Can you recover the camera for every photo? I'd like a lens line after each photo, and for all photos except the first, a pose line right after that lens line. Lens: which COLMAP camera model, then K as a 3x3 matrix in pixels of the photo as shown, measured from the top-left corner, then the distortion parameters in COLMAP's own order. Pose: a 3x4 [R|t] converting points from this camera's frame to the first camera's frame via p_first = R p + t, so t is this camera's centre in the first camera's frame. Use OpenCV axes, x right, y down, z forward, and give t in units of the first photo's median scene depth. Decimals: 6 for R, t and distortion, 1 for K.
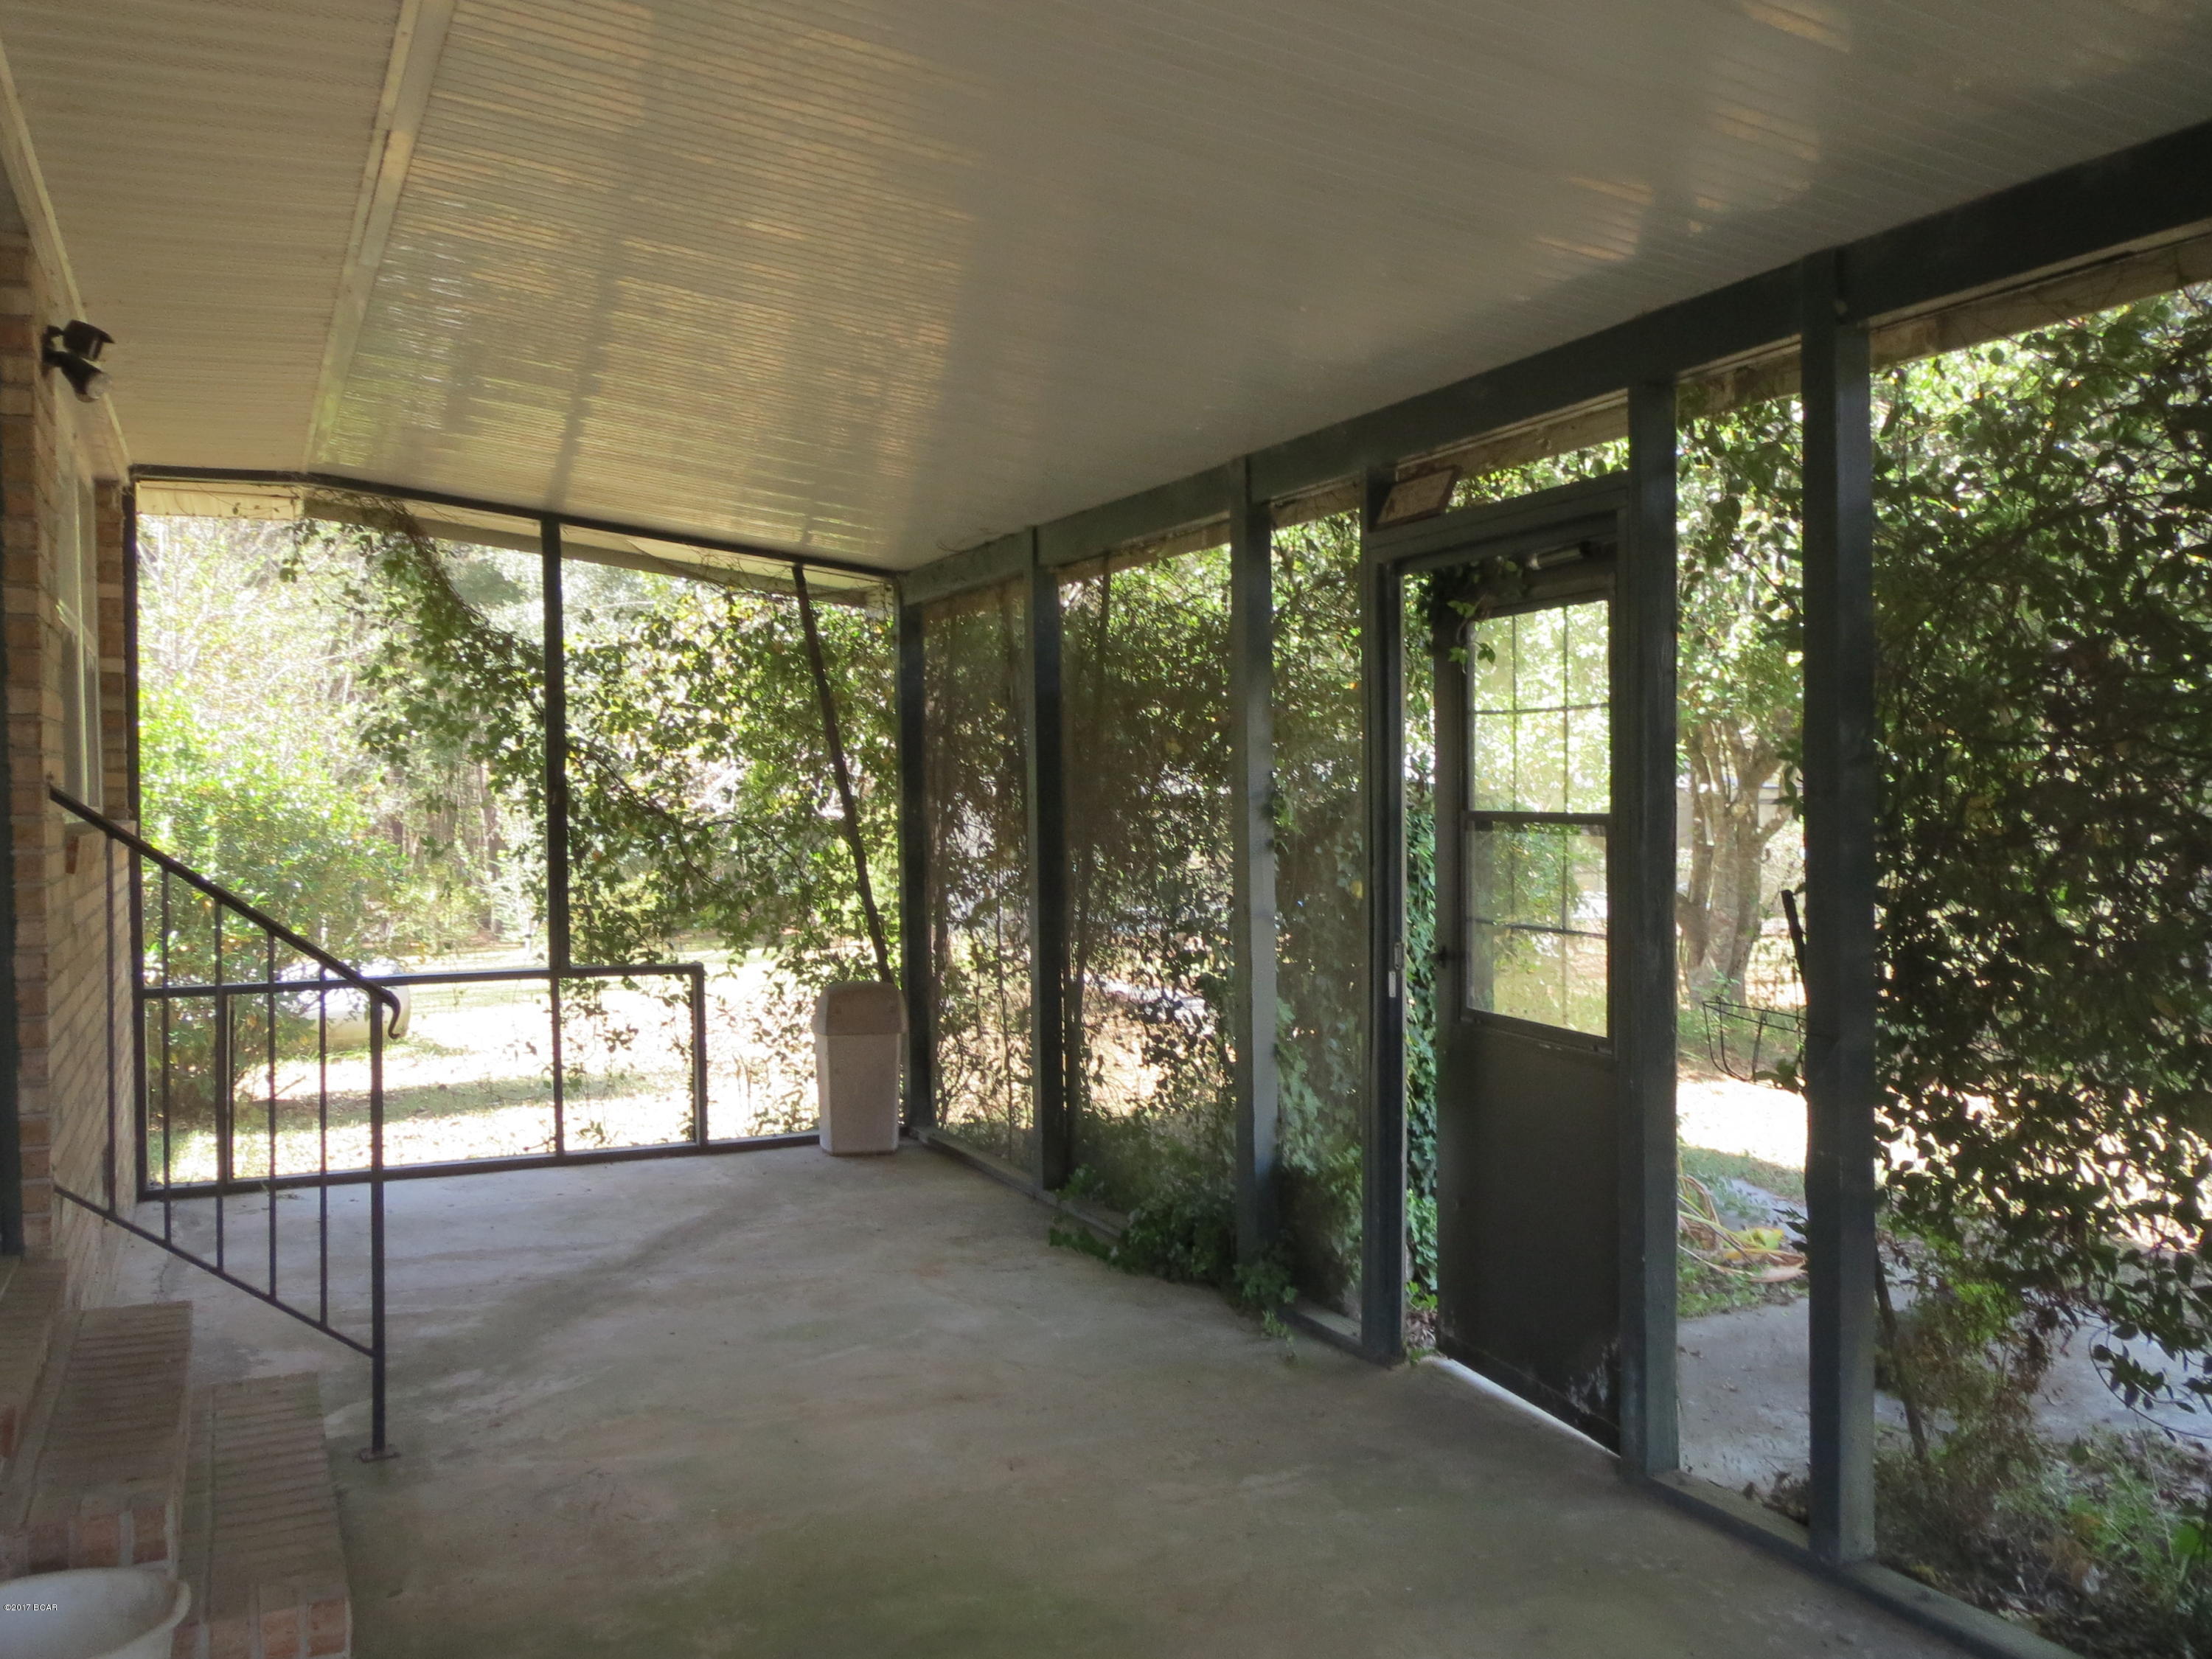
lens RADIAL K [[1868.6, 0, 1106.0], [0, 1868.6, 829.5], [0, 0, 1]] dist [-0.007394, 0.000081]
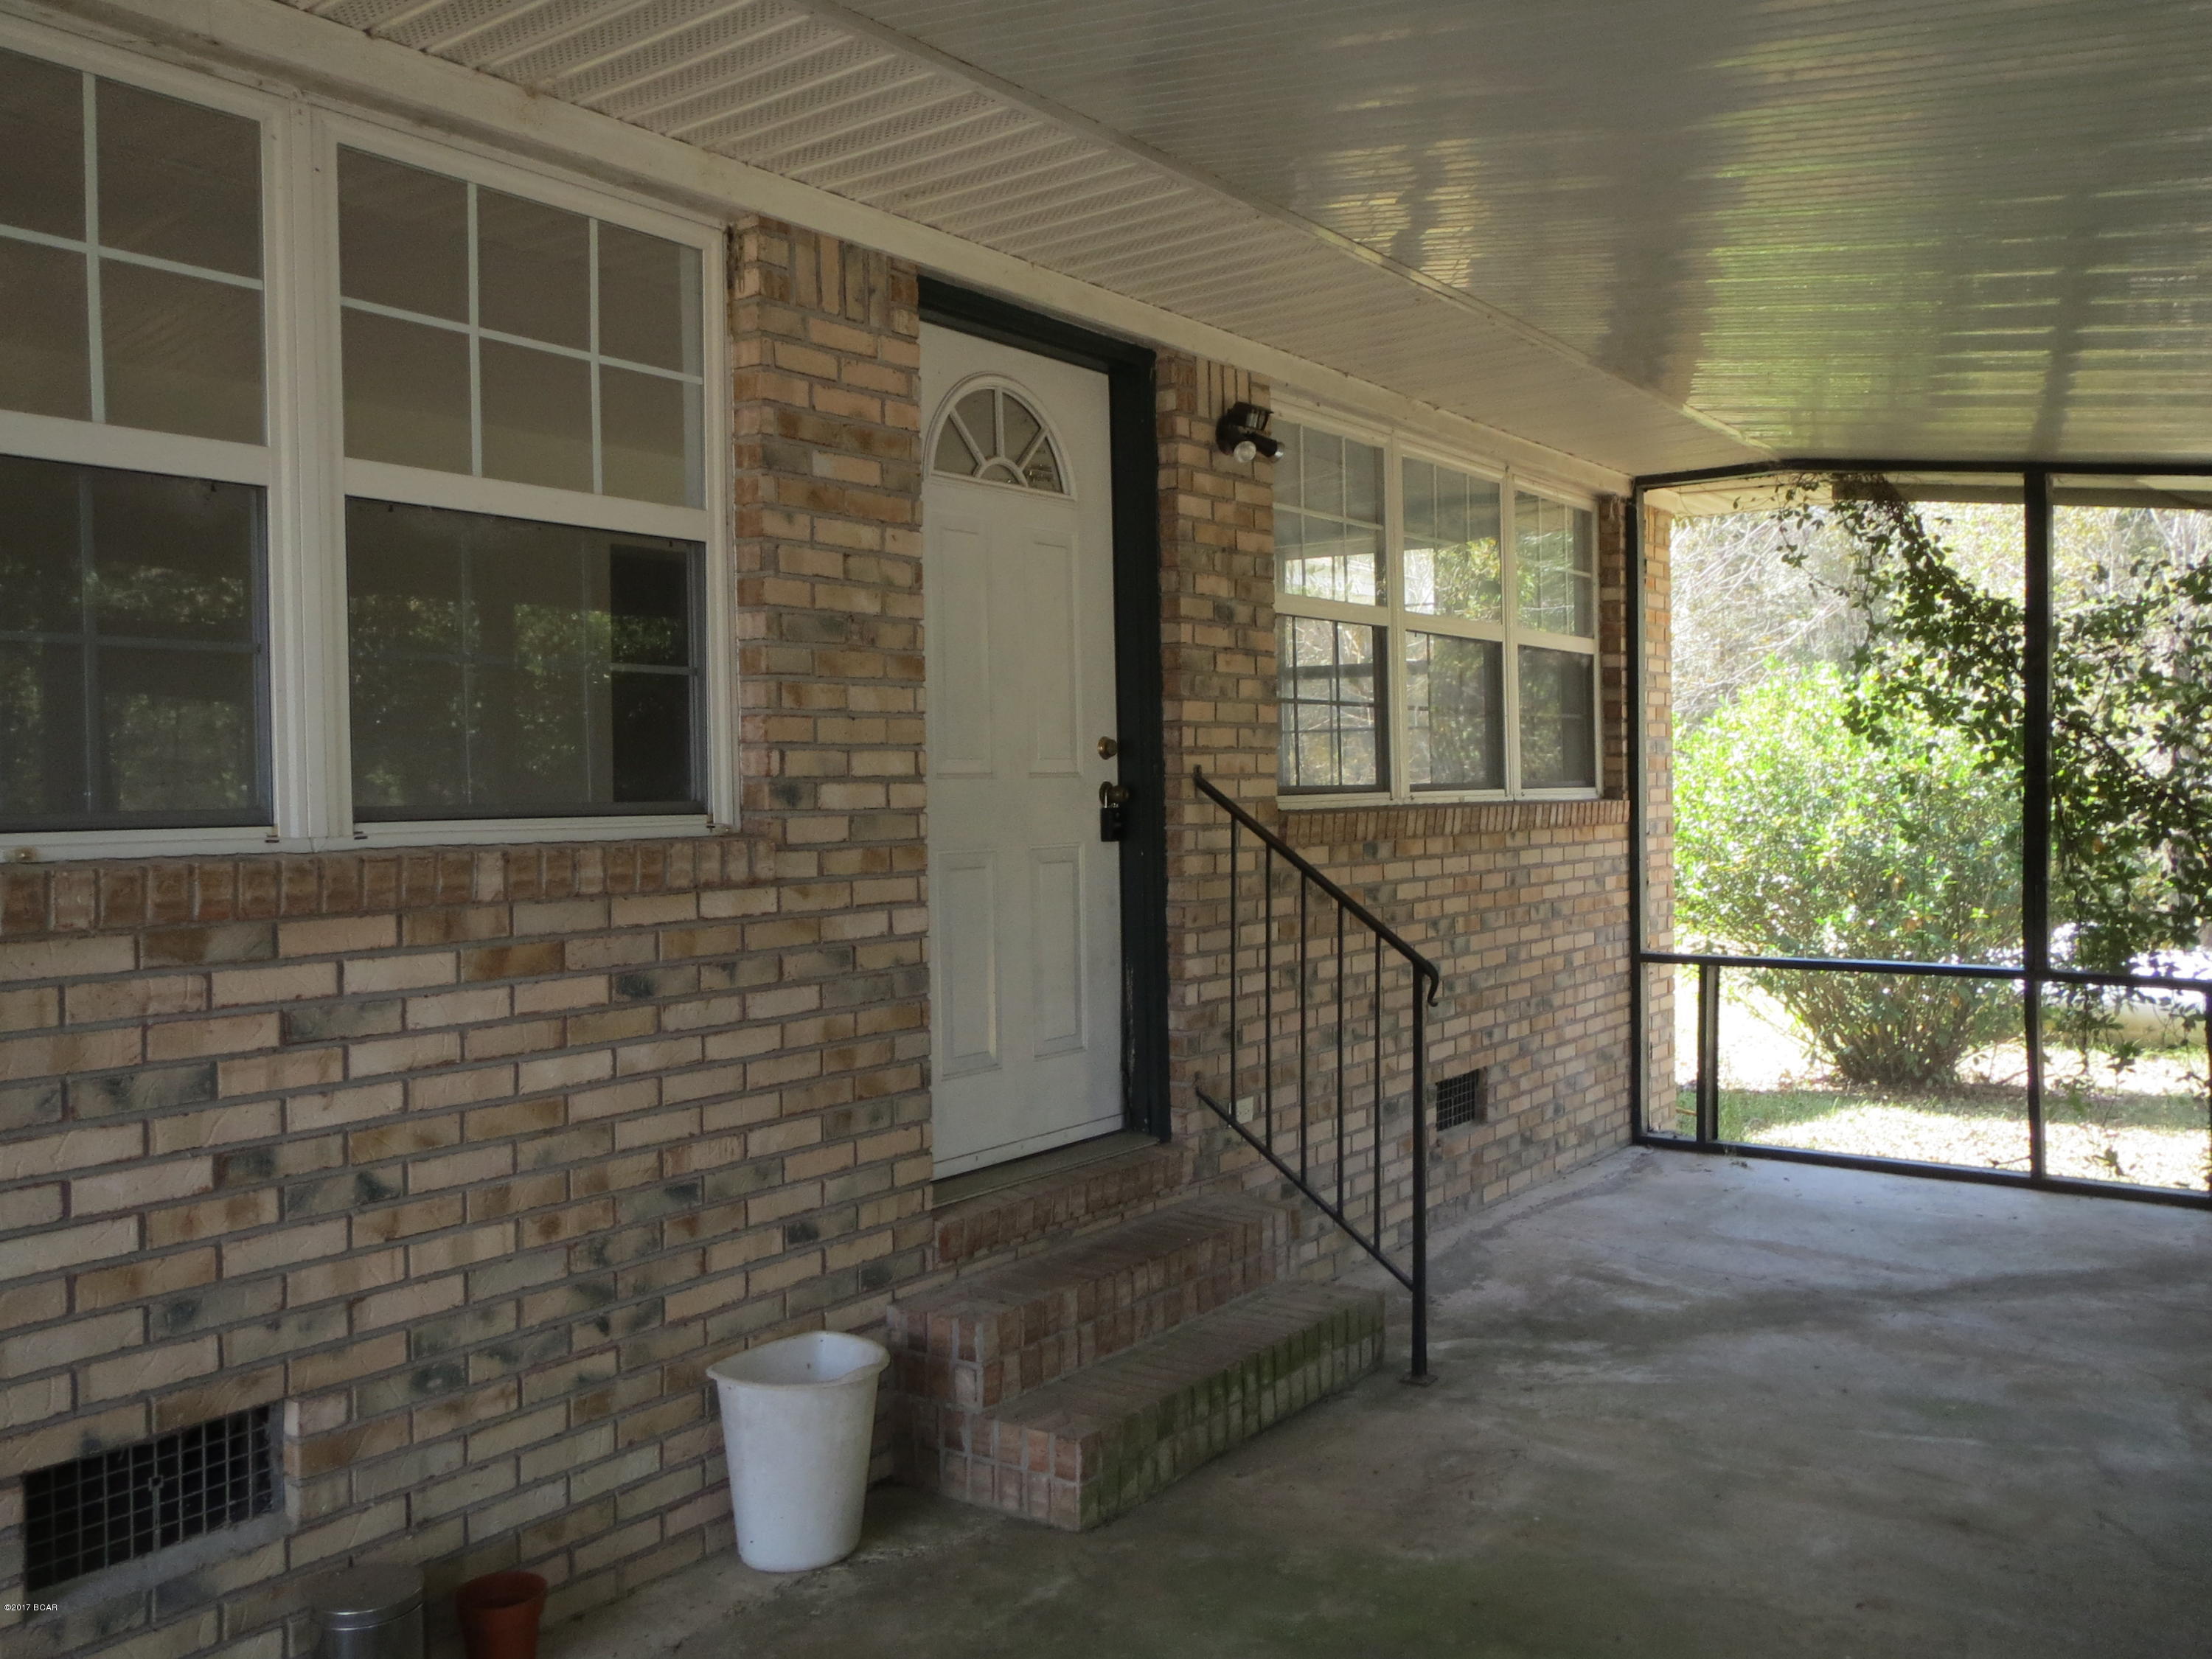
lens RADIAL K [[1868.6, 0, 1106.0], [0, 1868.6, 829.5], [0, 0, 1]] dist [-0.007394, 0.000081]
pose [[0.480341, 0.021698, -0.876814, 0.305181], [-0.011565, 0.999764, 0.018405, -0.004438], [0.877006, 0.001299, 0.480478, 0.198005]]
